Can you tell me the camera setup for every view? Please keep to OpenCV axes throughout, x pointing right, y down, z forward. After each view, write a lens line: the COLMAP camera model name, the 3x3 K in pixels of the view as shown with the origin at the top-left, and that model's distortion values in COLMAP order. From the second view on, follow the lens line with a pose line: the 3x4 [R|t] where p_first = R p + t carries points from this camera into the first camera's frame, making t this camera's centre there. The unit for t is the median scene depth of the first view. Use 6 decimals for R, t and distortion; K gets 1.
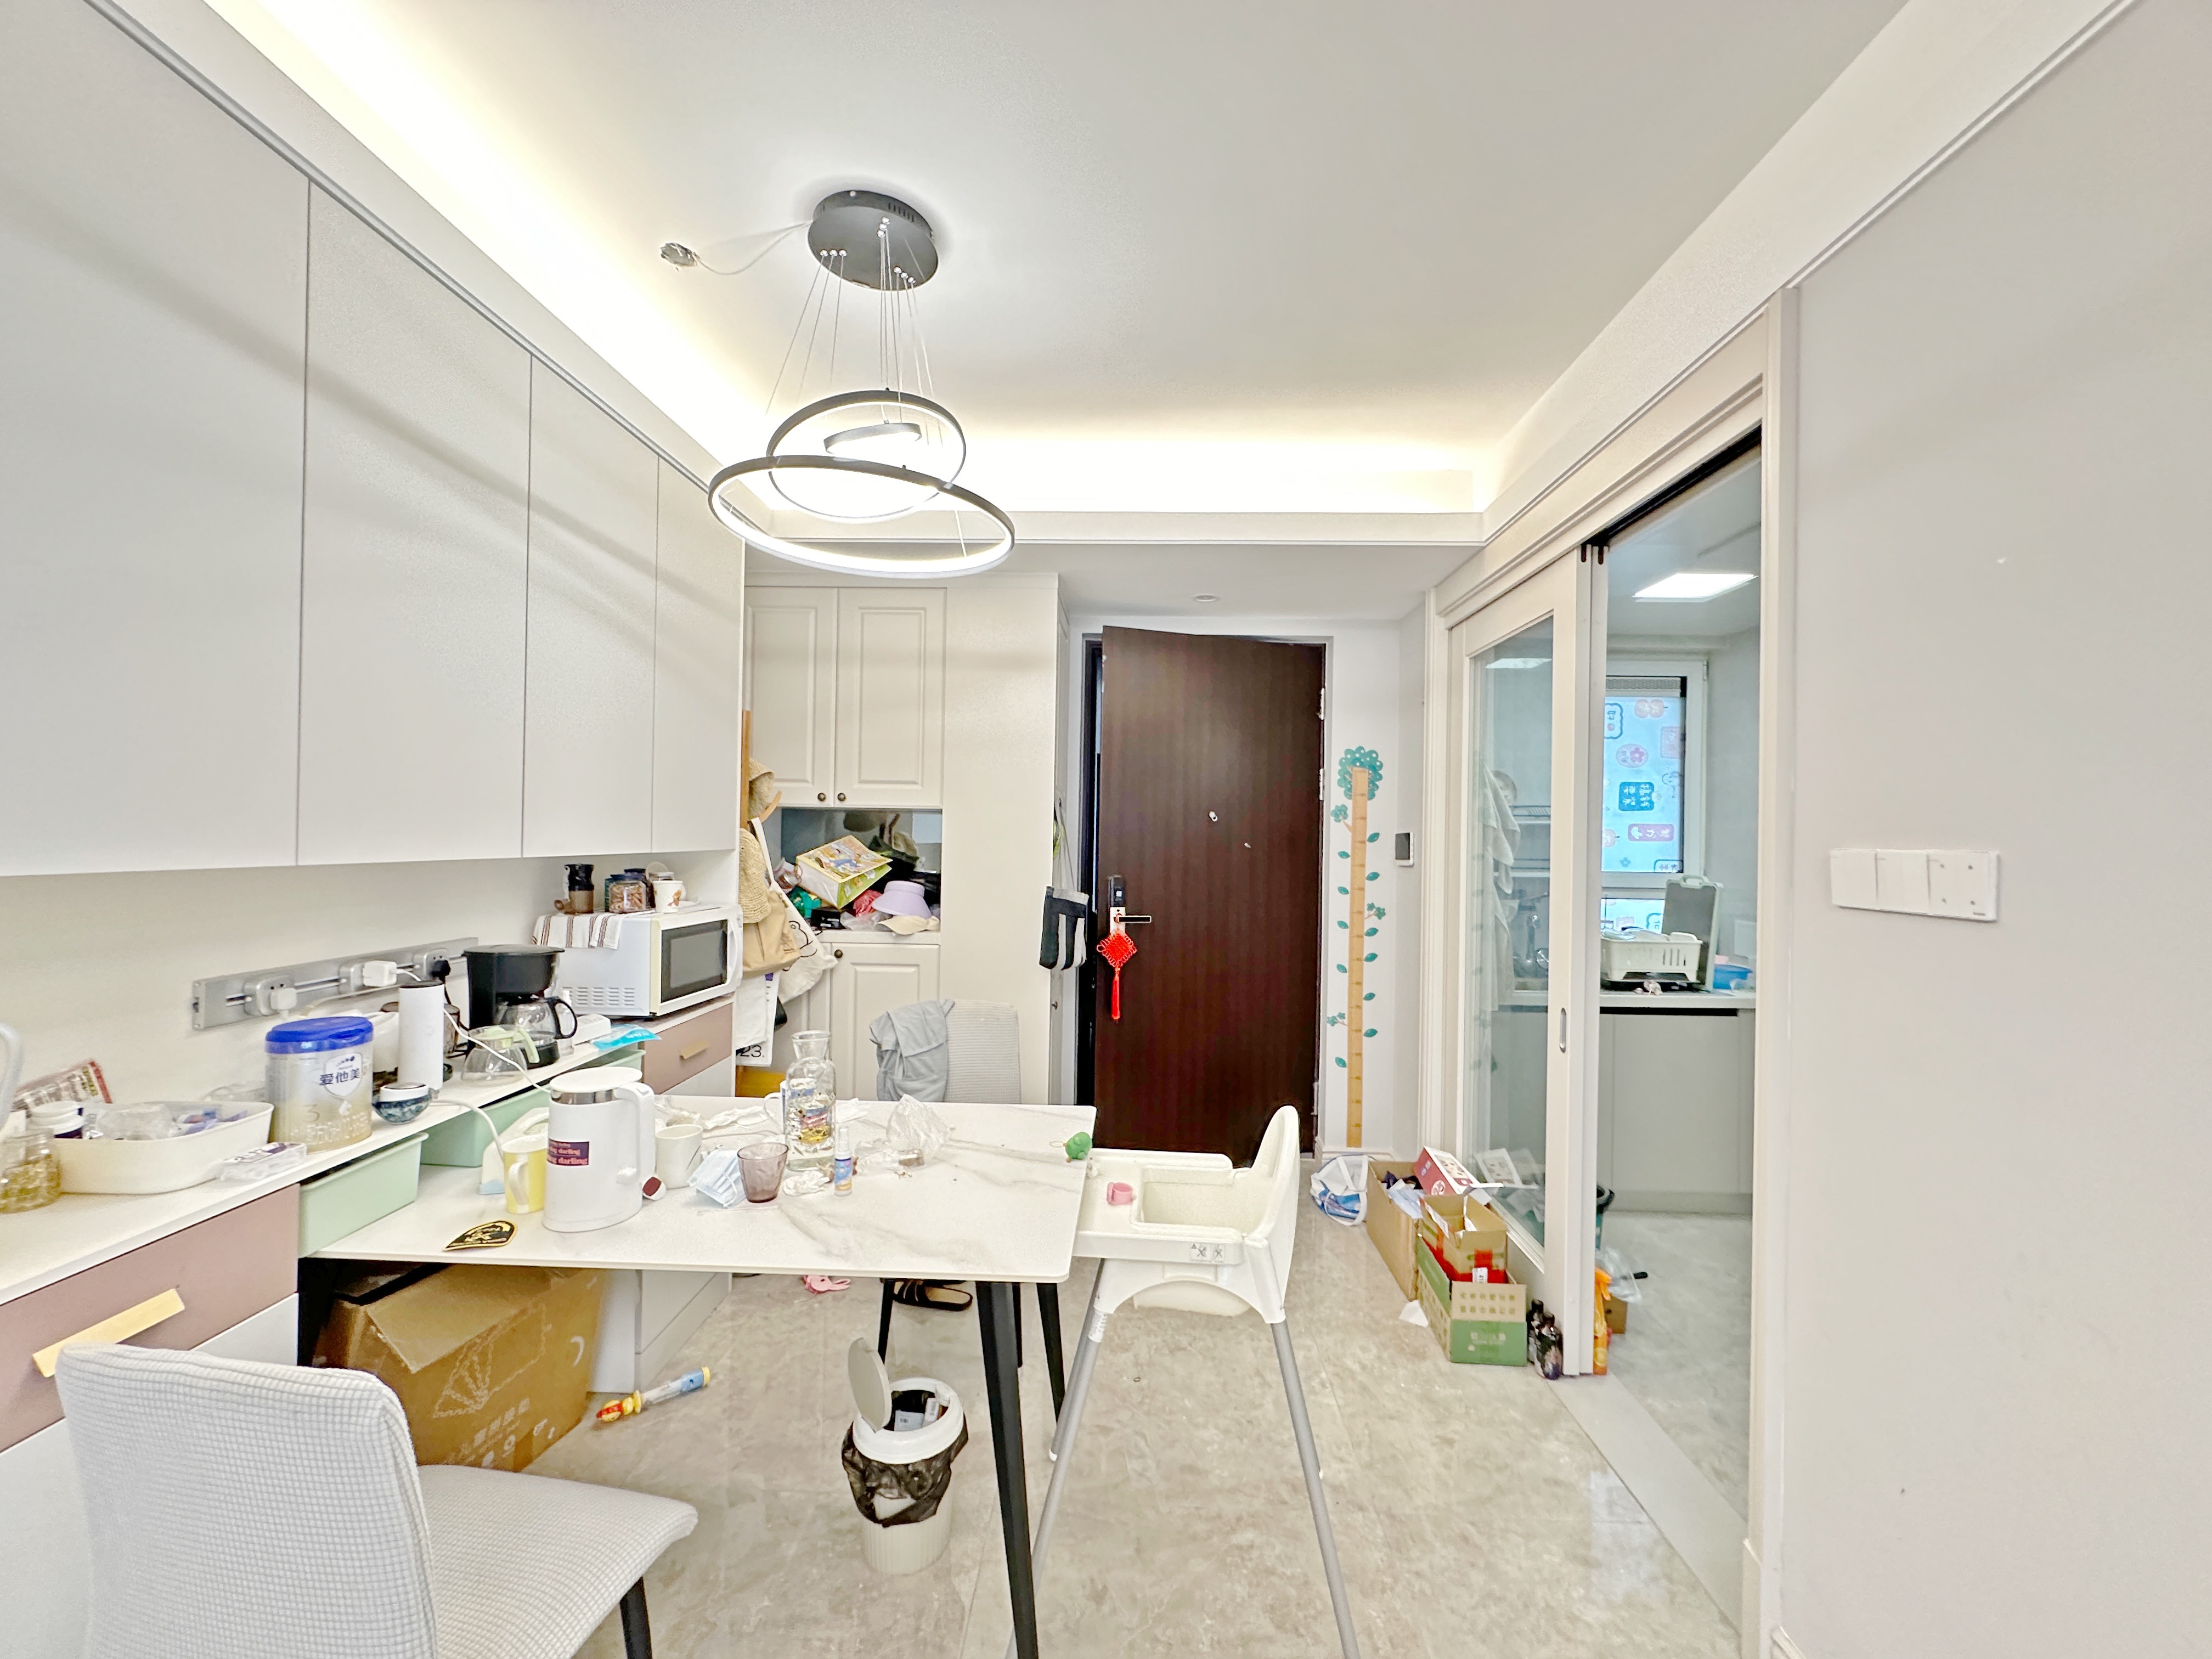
lens RADIAL K [[888.7, 0, 1106.5], [0, 888.7, 833.0], [0, 0, 1]] dist [0.003065, 0.000193]
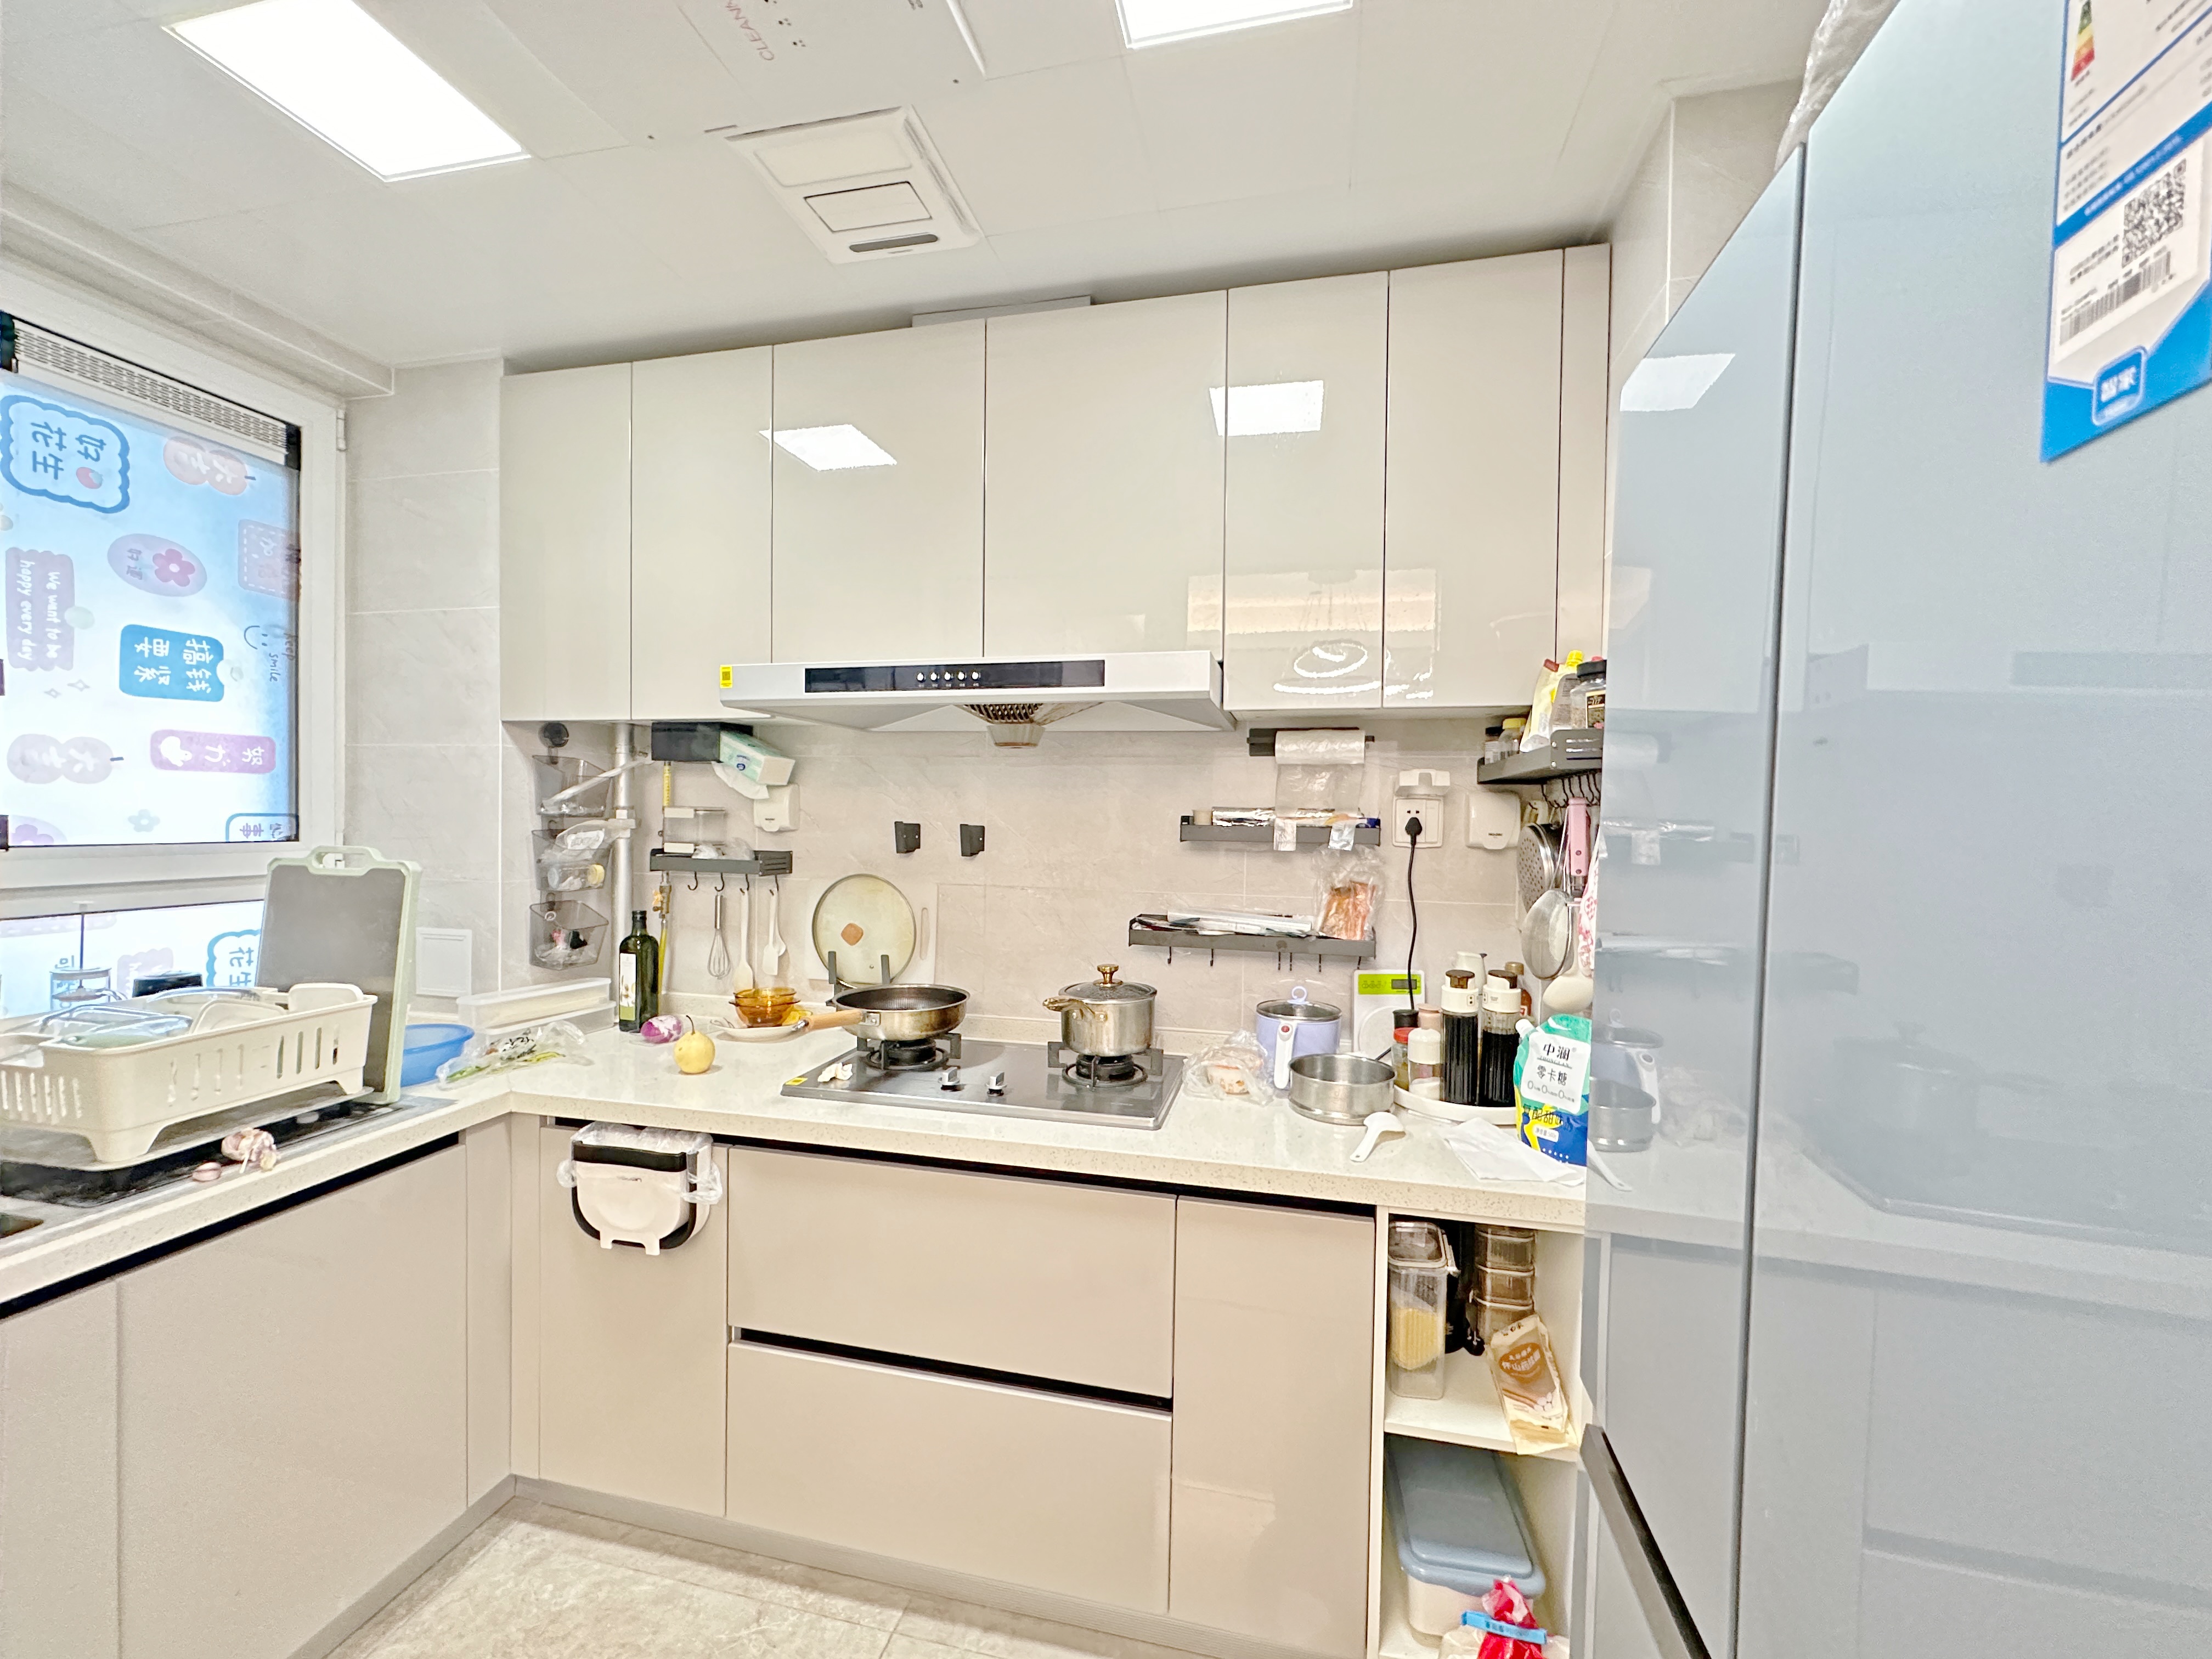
lens RADIAL K [[888.7, 0, 1110.1], [0, 888.7, 831.7], [0, 0, 1]] dist [0.003065, 0.000193]
pose [[0.206634, -0.027227, 0.978039, 0.270461], [-0.014718, 0.999413, 0.030931, 0.018532], [-0.978308, -0.020786, 0.206112, 0.475441]]
